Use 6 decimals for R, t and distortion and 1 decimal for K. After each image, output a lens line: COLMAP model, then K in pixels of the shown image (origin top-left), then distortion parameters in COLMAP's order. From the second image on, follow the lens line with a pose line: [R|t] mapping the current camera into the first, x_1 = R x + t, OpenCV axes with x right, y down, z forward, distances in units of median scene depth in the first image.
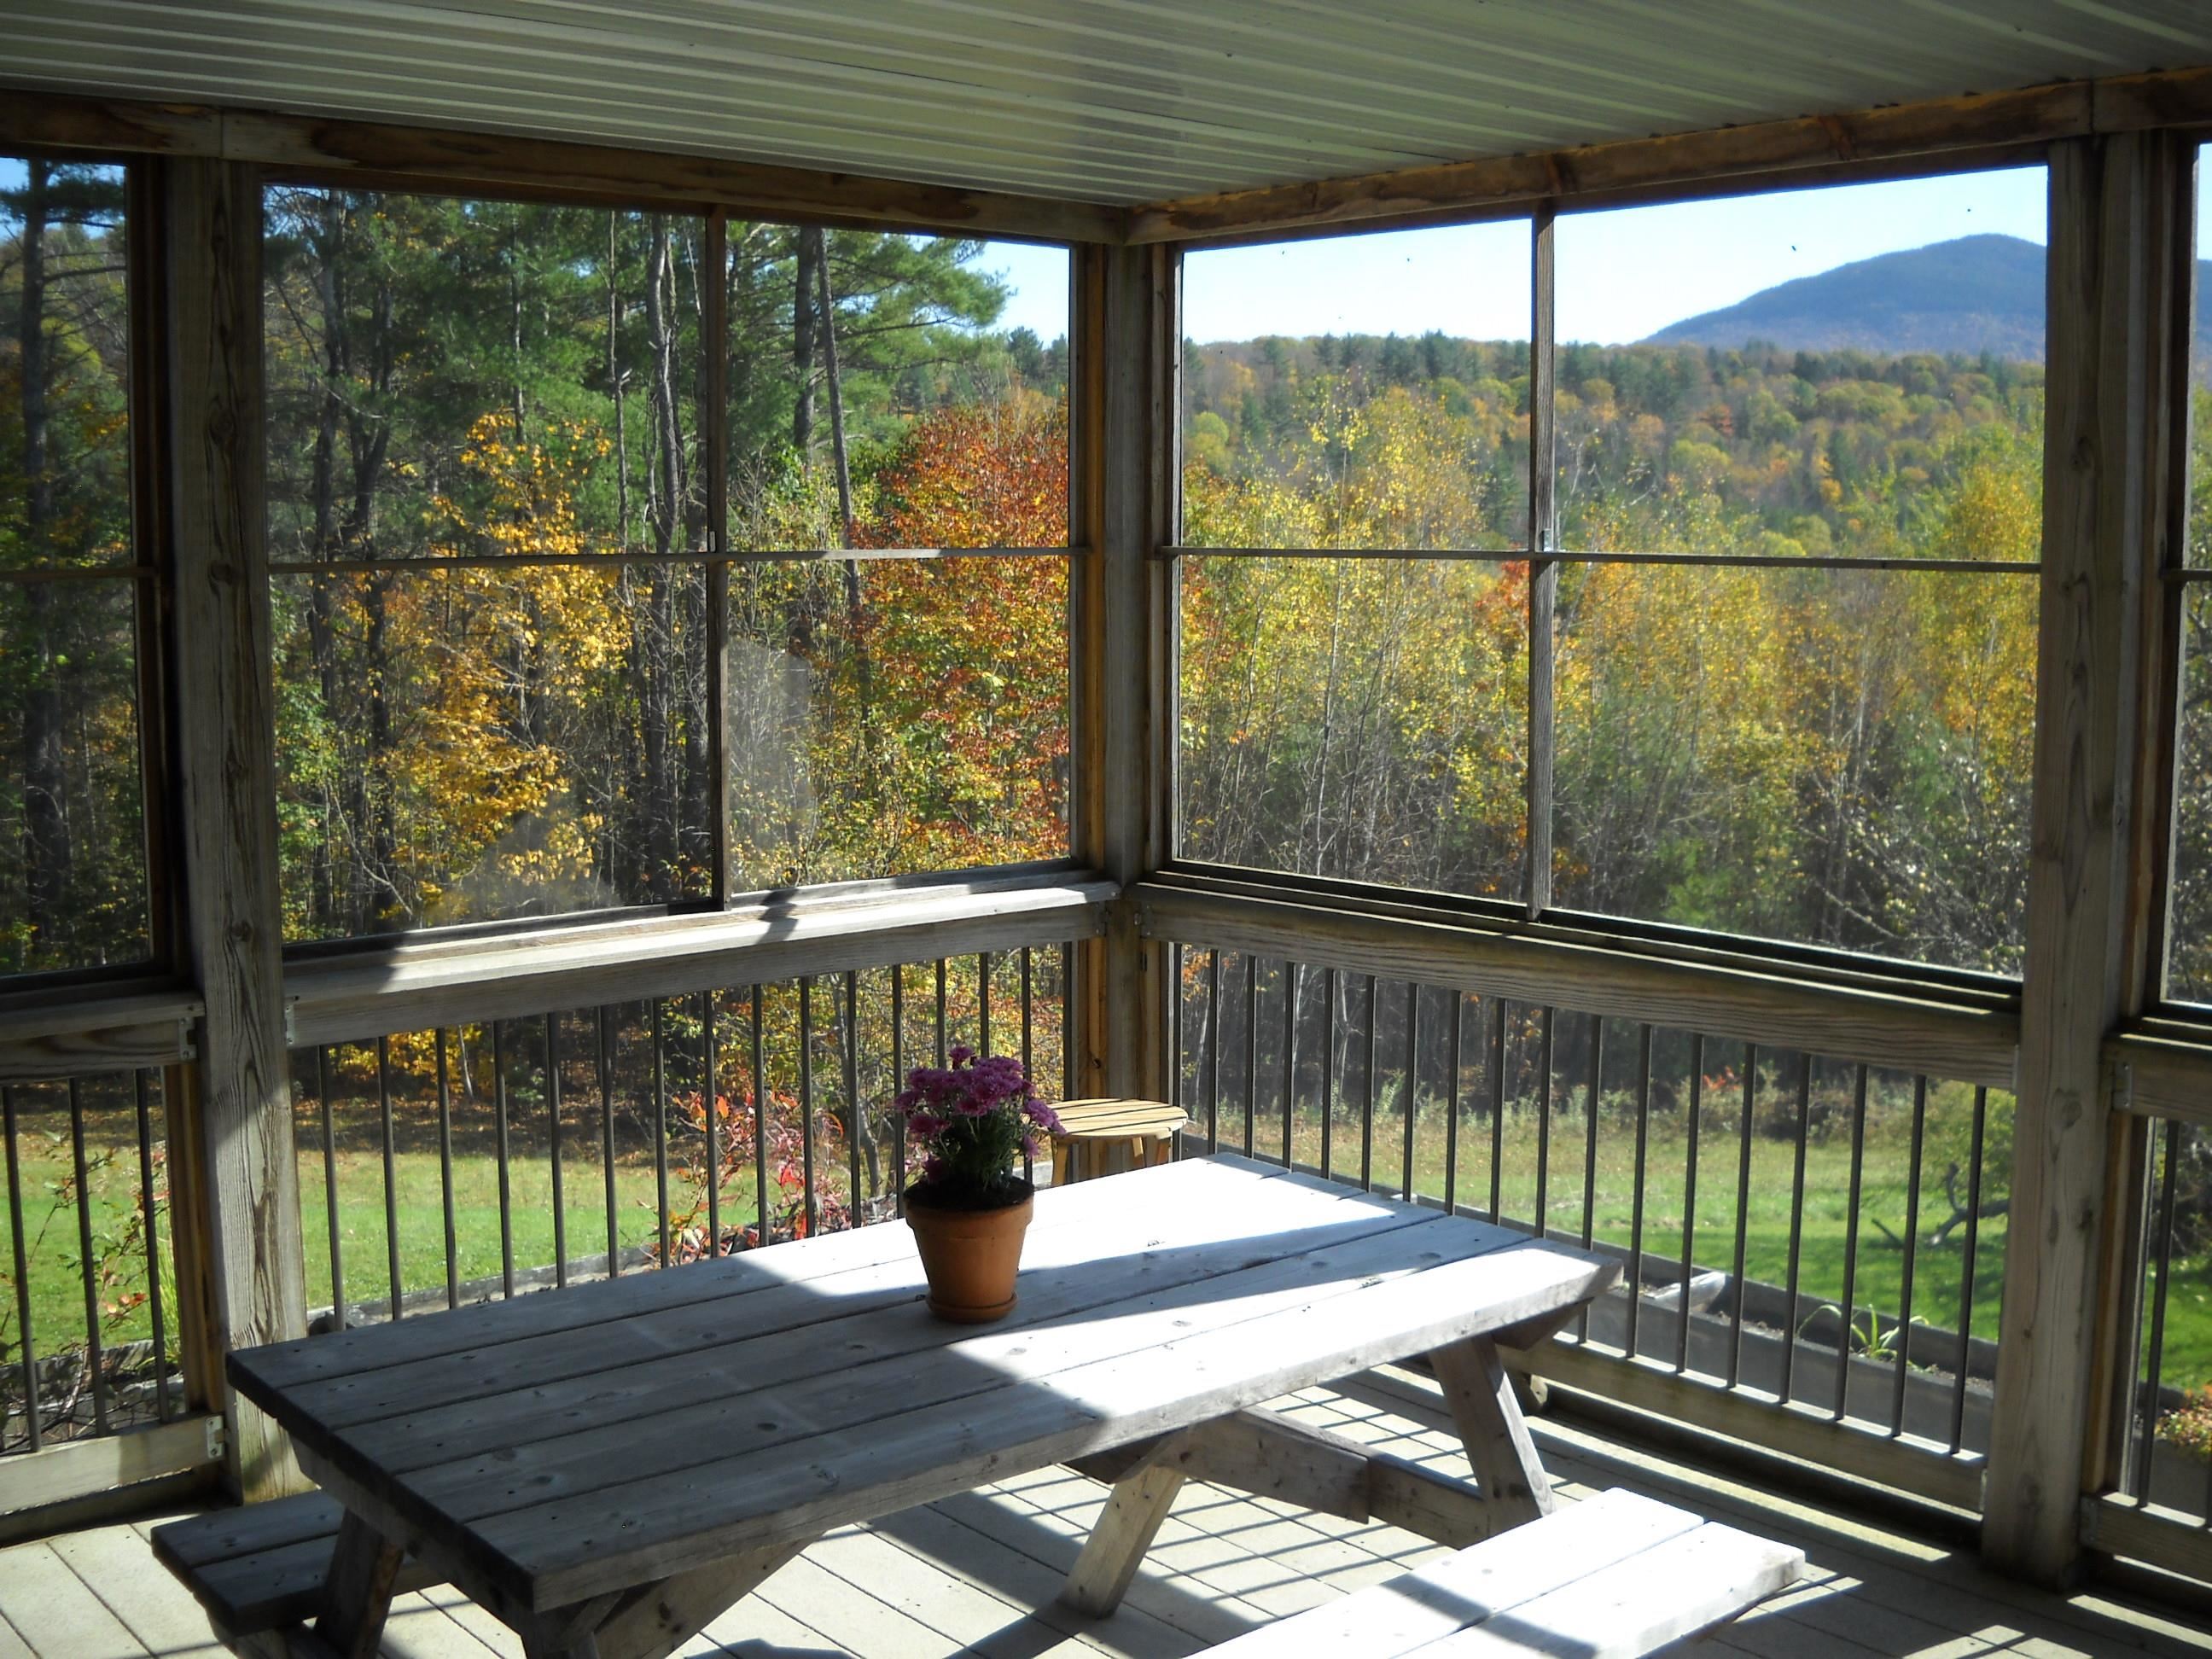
lens RADIAL K [[2490.4, 0, 1109.6], [0, 2490.4, 786.9], [0, 0, 1]] dist [-0.276844, 0.275232]
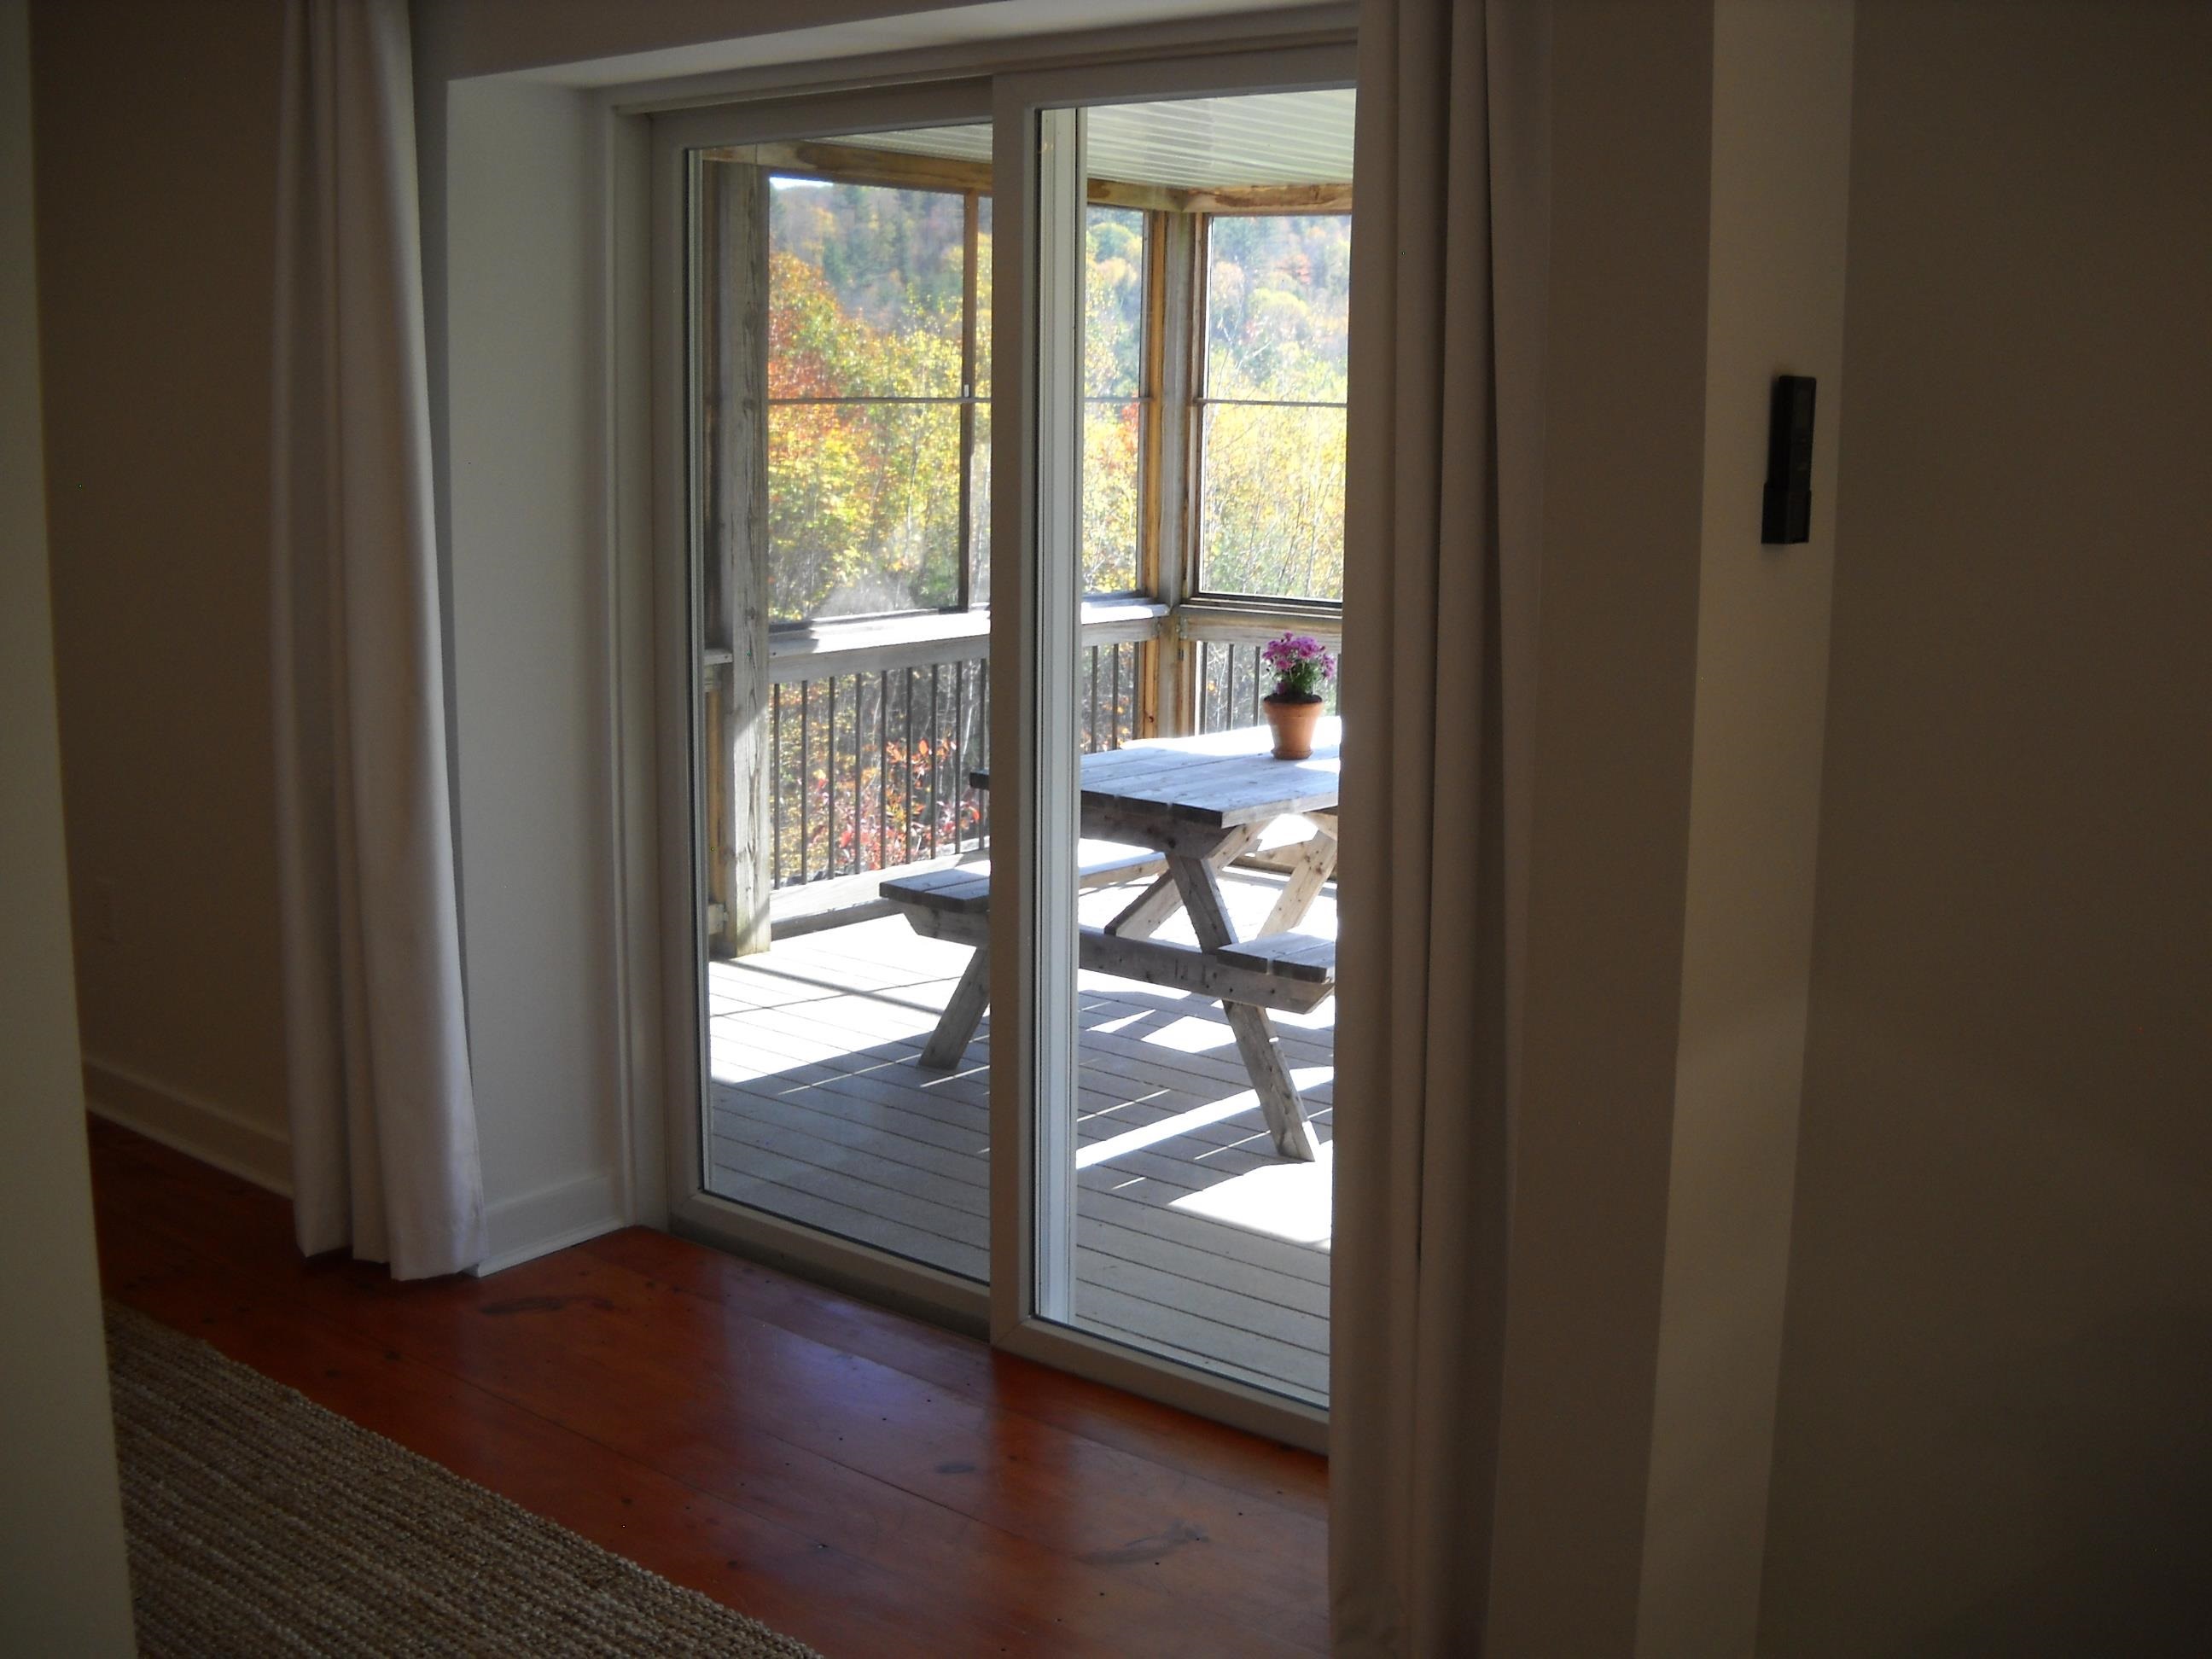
lens RADIAL K [[2490.4, 0, 1109.6], [0, 2490.4, 786.9], [0, 0, 1]] dist [-0.276844, 0.275232]
pose [[0.985628, -0.010225, 0.168620, -0.314302], [-0.000248, 0.998078, 0.061974, 0.057458], [-0.168930, -0.061125, 0.983731, -0.603788]]
